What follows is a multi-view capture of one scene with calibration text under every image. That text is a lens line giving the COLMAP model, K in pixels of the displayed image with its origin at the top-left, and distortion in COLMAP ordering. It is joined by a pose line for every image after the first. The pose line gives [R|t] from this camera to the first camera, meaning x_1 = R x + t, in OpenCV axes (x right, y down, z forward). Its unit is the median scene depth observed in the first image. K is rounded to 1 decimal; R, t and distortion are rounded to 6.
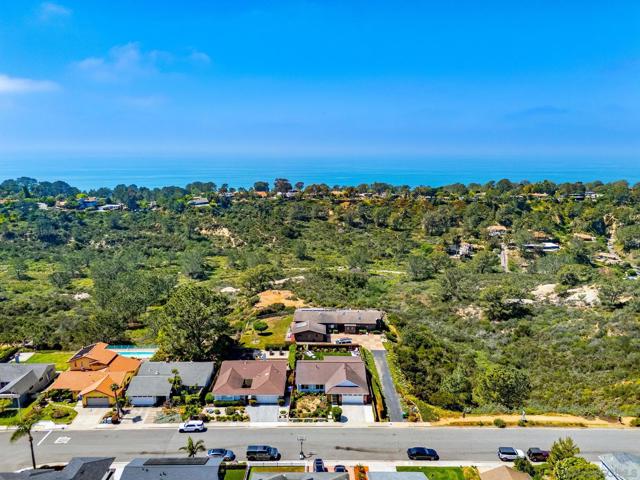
lens RADIAL K [[476.0, 0, 318.9], [0, 476.0, 241.6], [0, 0, 1]] dist [0.042840, -0.011788]
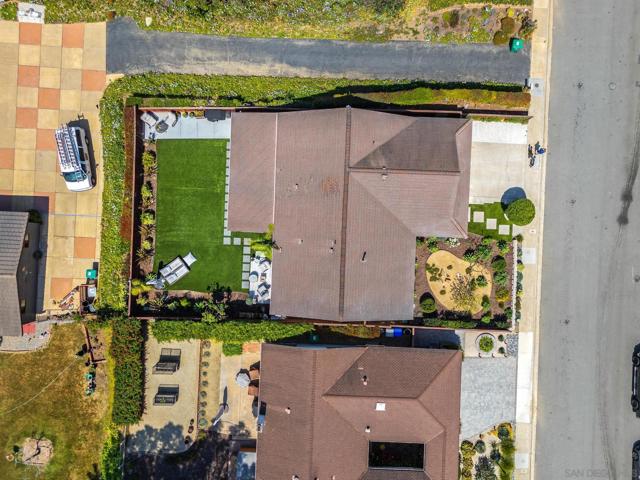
lens RADIAL K [[476.0, 0, 318.4], [0, 476.0, 238.3], [0, 0, 1]] dist [0.042840, -0.011788]
pose [[0.039993, -0.999179, 0.006470, 0.004381], [0.200755, 0.014378, 0.979536, -0.048094], [-0.978825, -0.037876, 0.201165, 0.745121]]
